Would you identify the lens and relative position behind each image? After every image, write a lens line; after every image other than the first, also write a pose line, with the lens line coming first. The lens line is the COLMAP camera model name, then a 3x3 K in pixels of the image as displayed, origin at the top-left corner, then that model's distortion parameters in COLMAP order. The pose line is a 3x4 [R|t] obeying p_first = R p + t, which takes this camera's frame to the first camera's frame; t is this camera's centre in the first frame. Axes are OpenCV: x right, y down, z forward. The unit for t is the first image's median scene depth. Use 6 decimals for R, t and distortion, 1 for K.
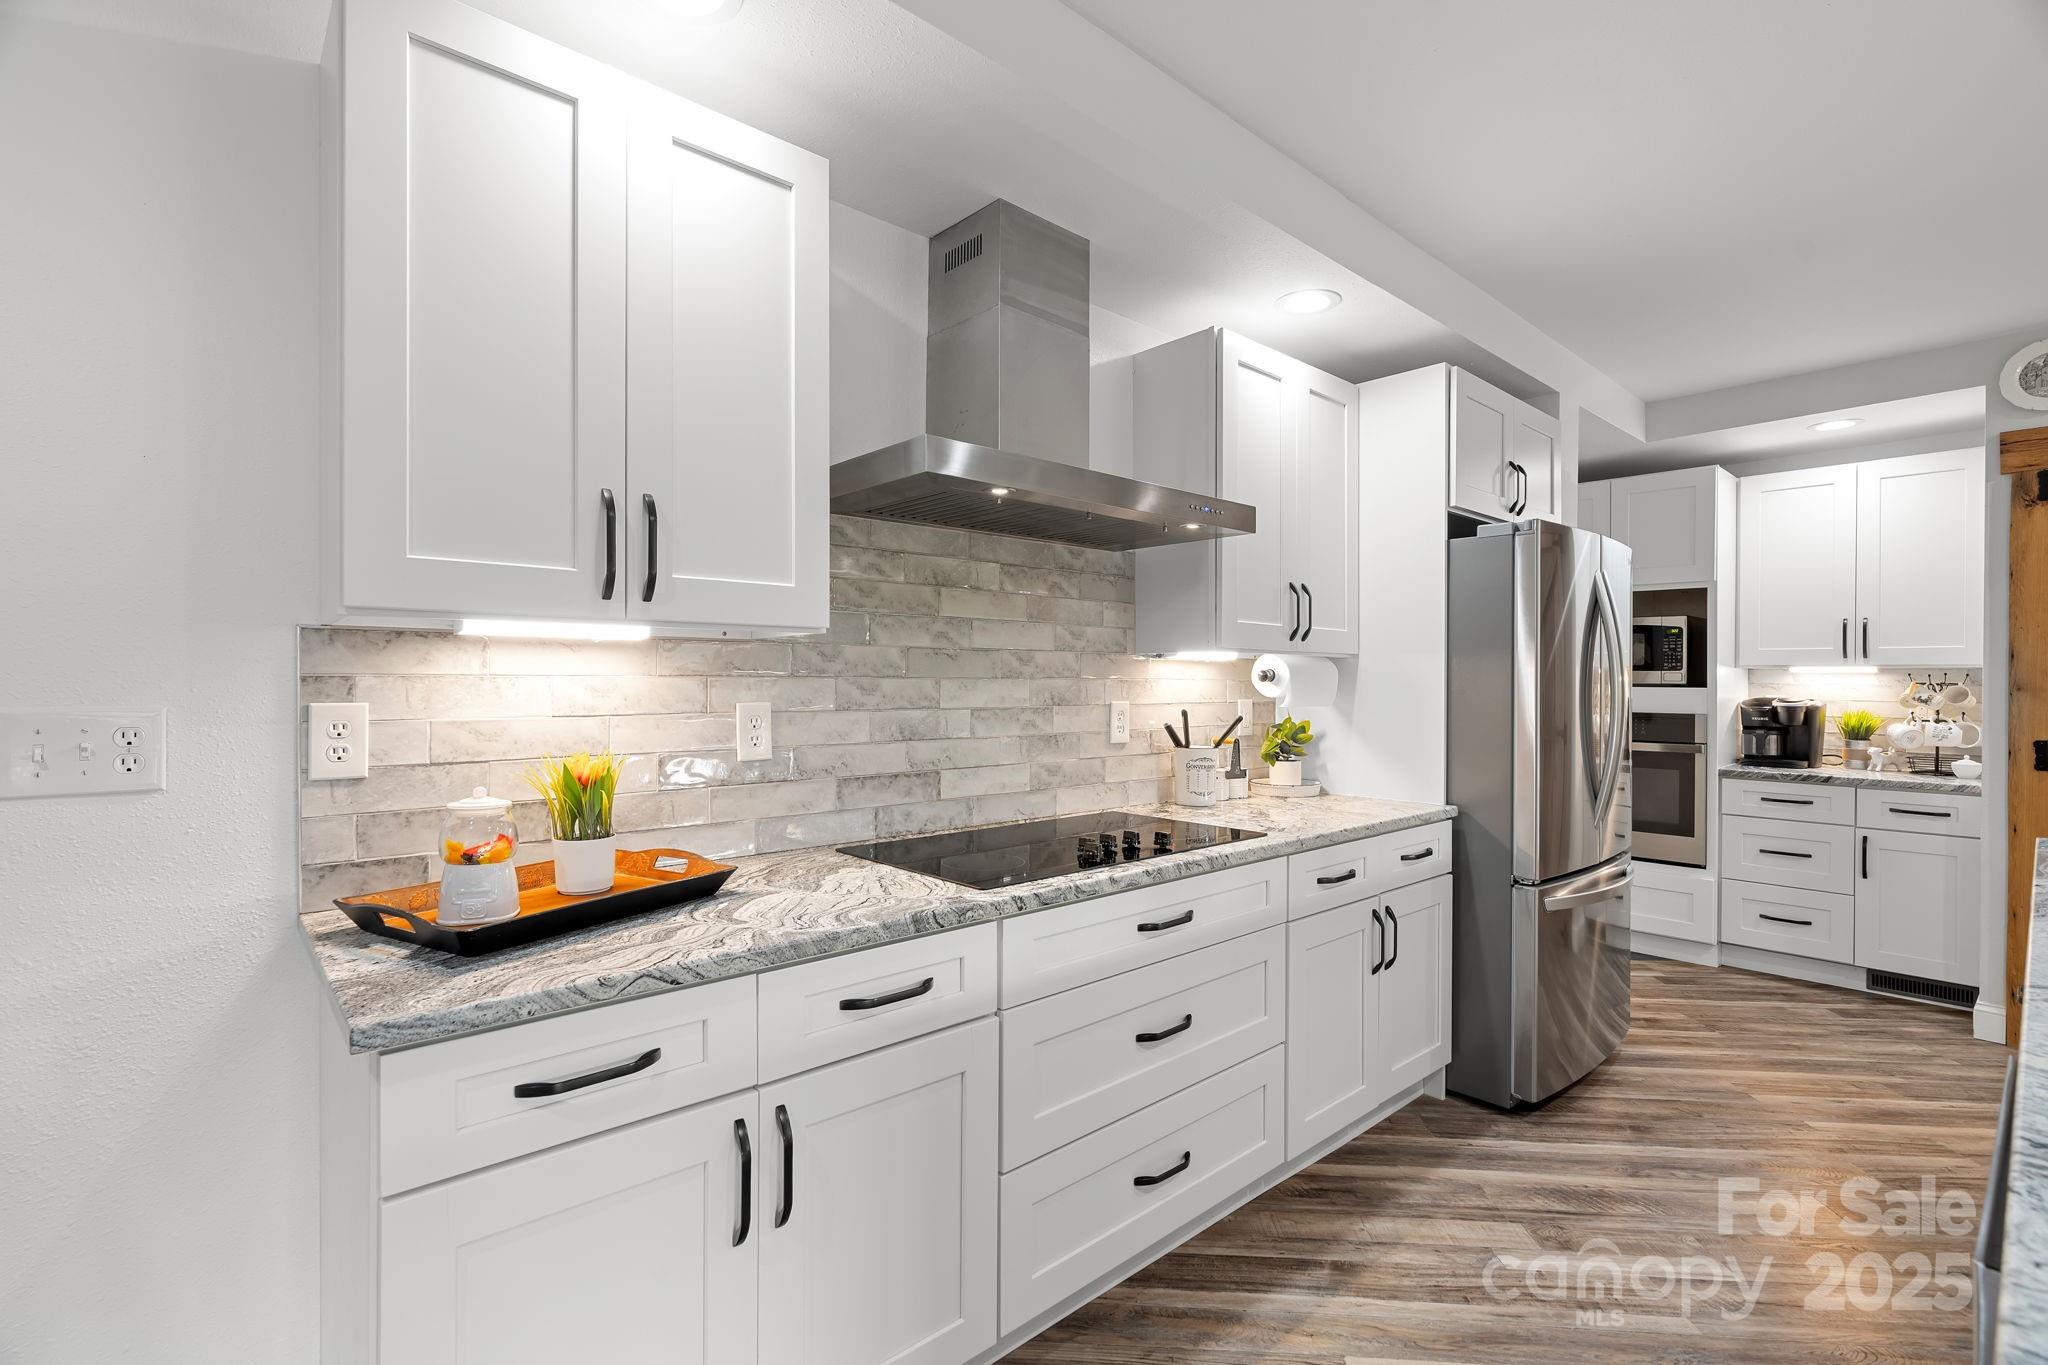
lens RADIAL K [[927.0, 0, 1016.2], [0, 927.0, 680.7], [0, 0, 1]] dist [-0.001843, 0.000283]
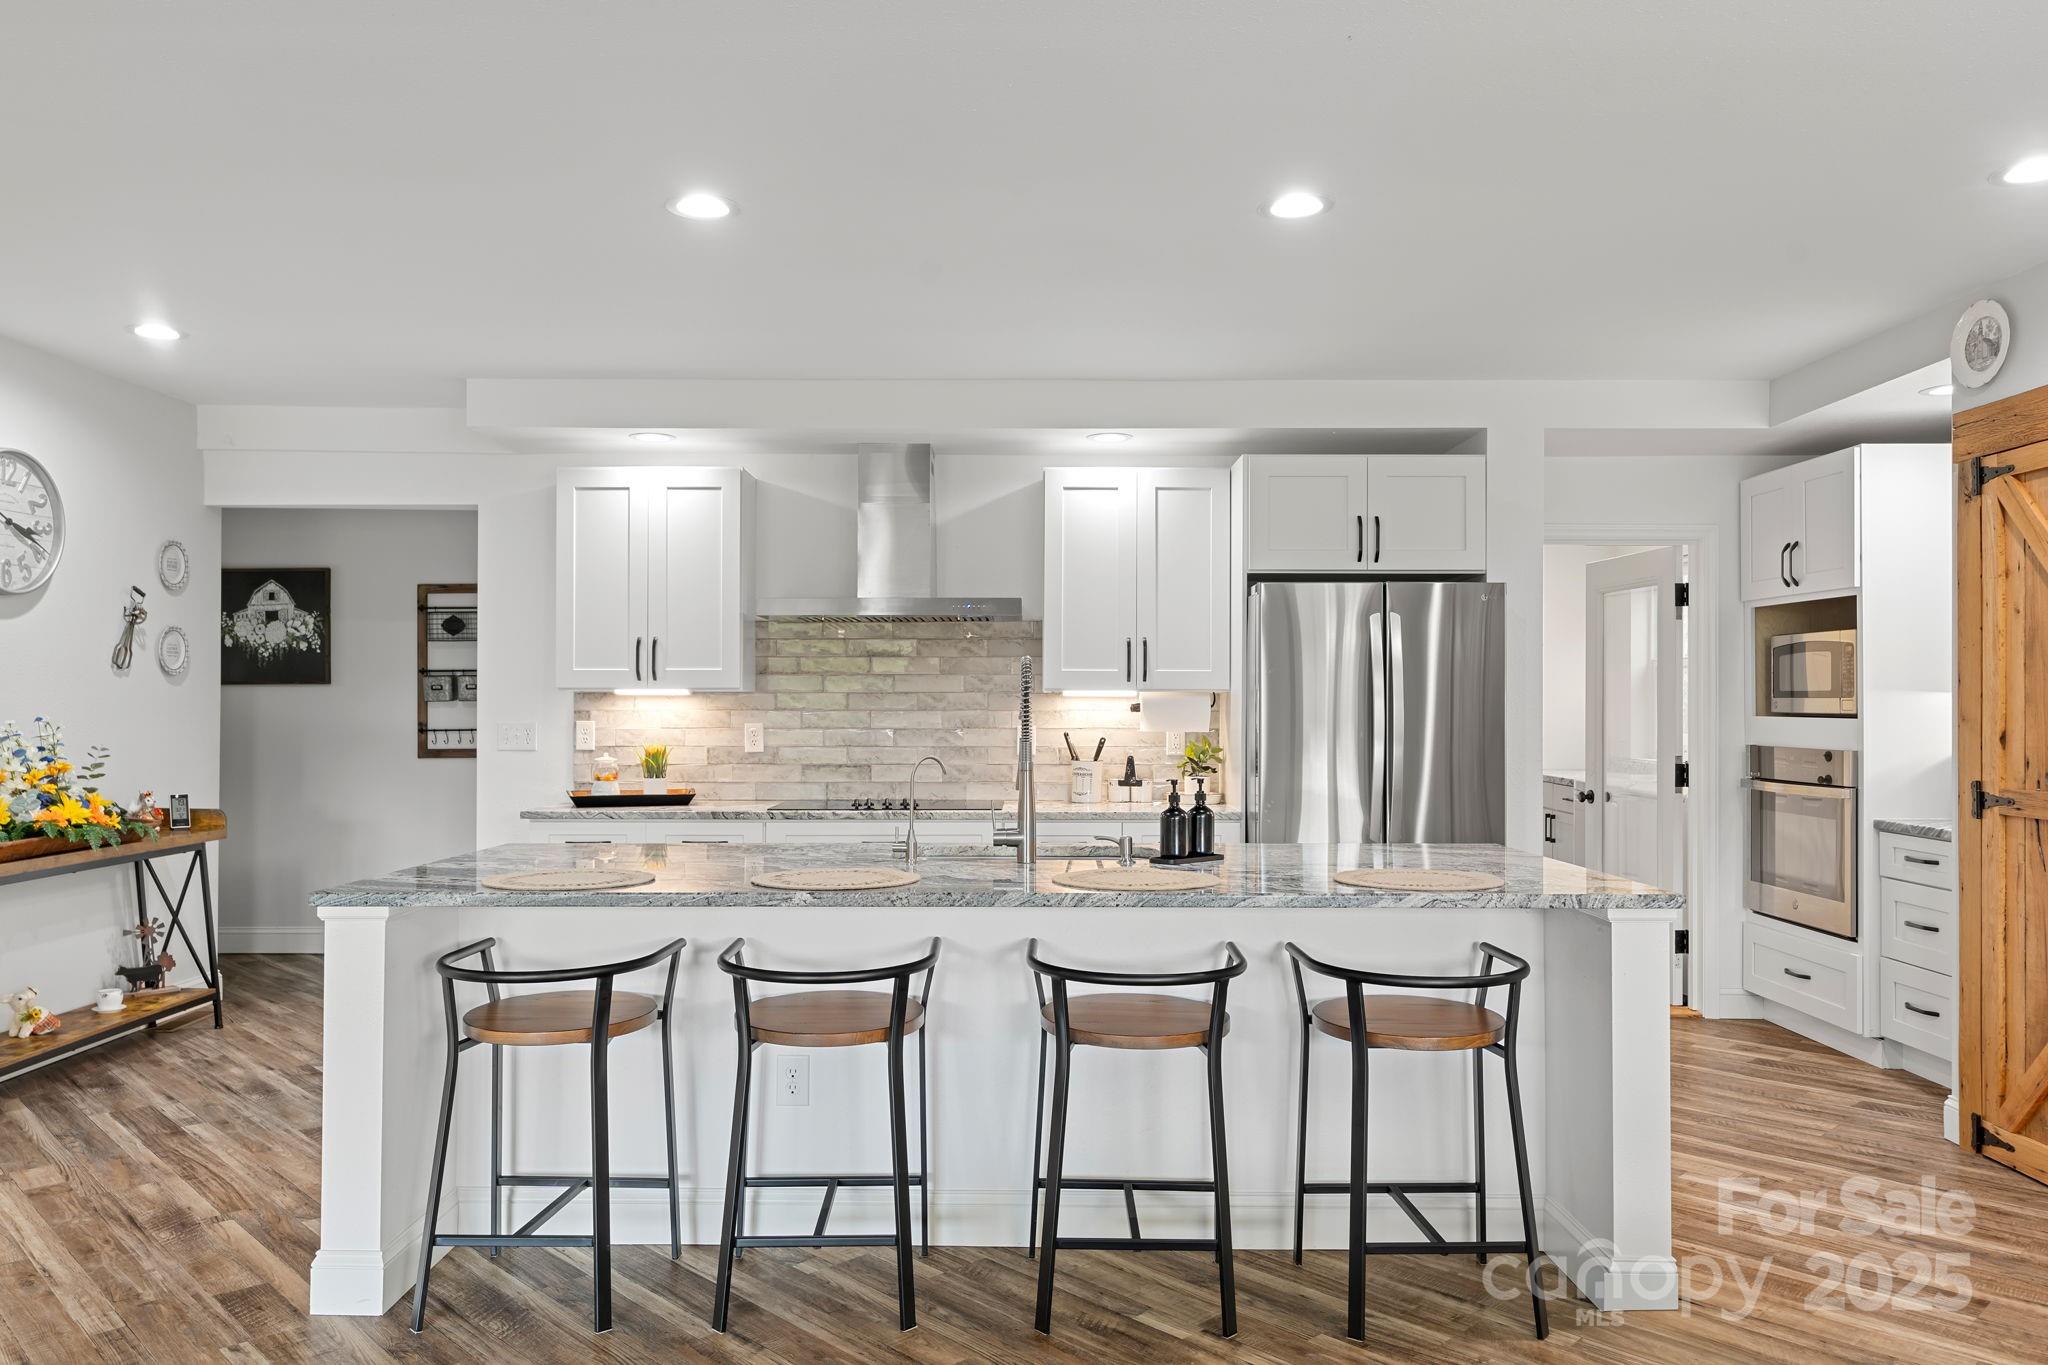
lens RADIAL K [[1449.7, 0, 1017.4], [0, 1449.7, 692.3], [0, 0, 1]] dist [0.006468, 0.002670]
pose [[0.738157, -0.009776, -0.674558, 1.716677], [0.002422, 0.999927, -0.011841, -0.003216], [0.674625, 0.007107, 0.738127, -0.702951]]
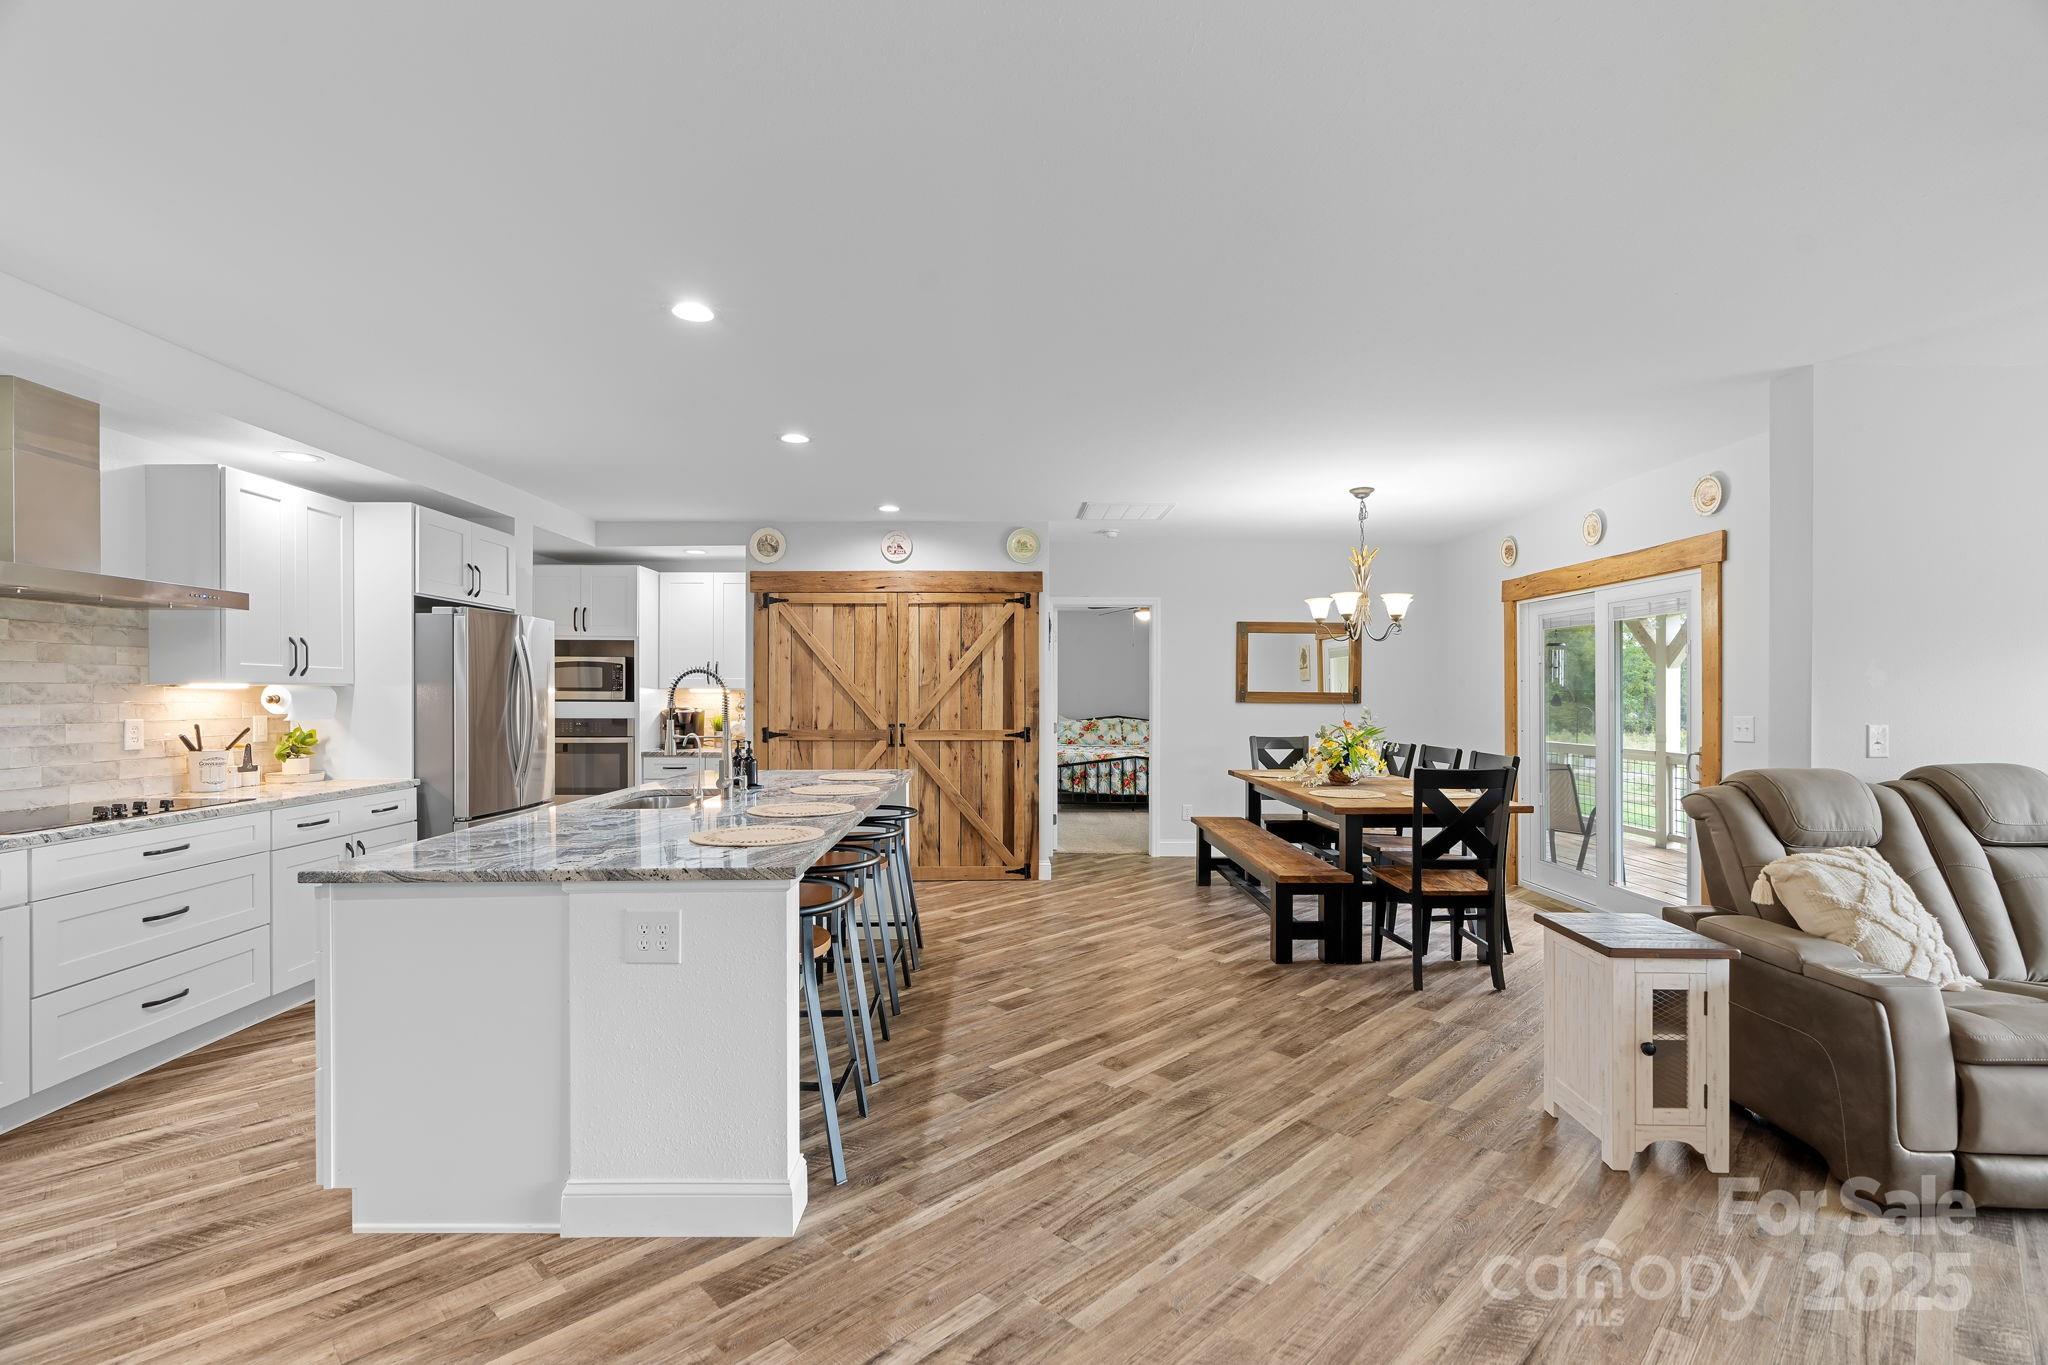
lens RADIAL K [[934.4, 0, 1017.7], [0, 934.4, 696.2], [0, 0, 1]] dist [-0.001411, 0.000464]
pose [[0.658427, -0.006493, 0.752617, -0.070172], [0.002175, 0.999975, 0.006724, -0.019553], [-0.752642, -0.002790, 0.658425, -0.946207]]
